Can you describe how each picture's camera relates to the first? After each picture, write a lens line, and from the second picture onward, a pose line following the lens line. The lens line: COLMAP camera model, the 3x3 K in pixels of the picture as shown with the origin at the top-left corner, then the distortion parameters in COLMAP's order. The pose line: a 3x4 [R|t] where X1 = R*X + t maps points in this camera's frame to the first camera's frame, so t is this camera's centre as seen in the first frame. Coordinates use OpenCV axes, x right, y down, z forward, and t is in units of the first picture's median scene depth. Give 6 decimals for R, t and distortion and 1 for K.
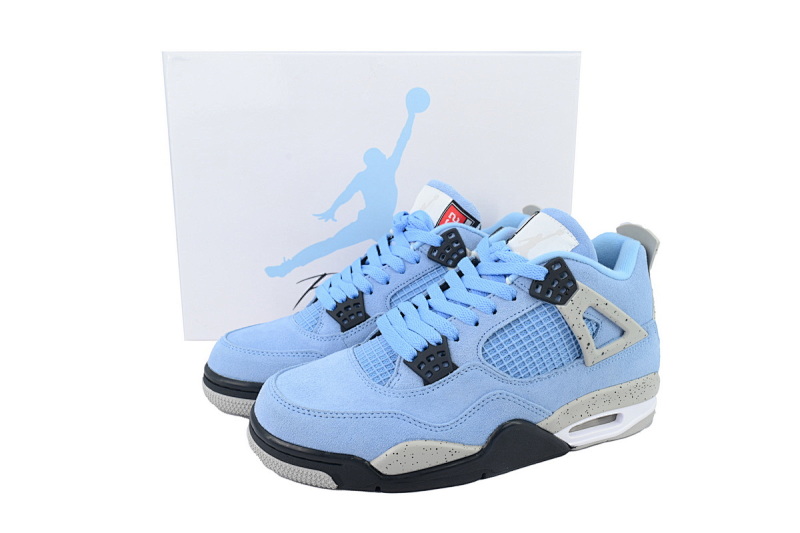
lens RADIAL K [[643.5, 0, 400.0], [0, 643.5, 266.5], [0, 0, 1]] dist [0.000215, -0.004859]
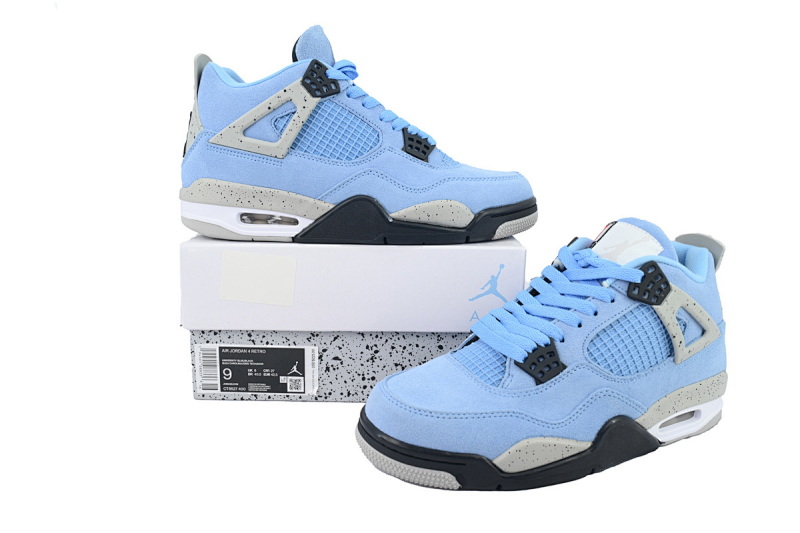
lens RADIAL K [[643.5, 0, 400.0], [0, 643.5, 266.5], [0, 0, 1]] dist [0.000215, -0.004859]
pose [[0.996058, -0.015593, 0.087322, -0.266492], [0.019980, 0.998570, -0.049589, 0.039665], [-0.086424, 0.051138, 0.994945, -0.027303]]
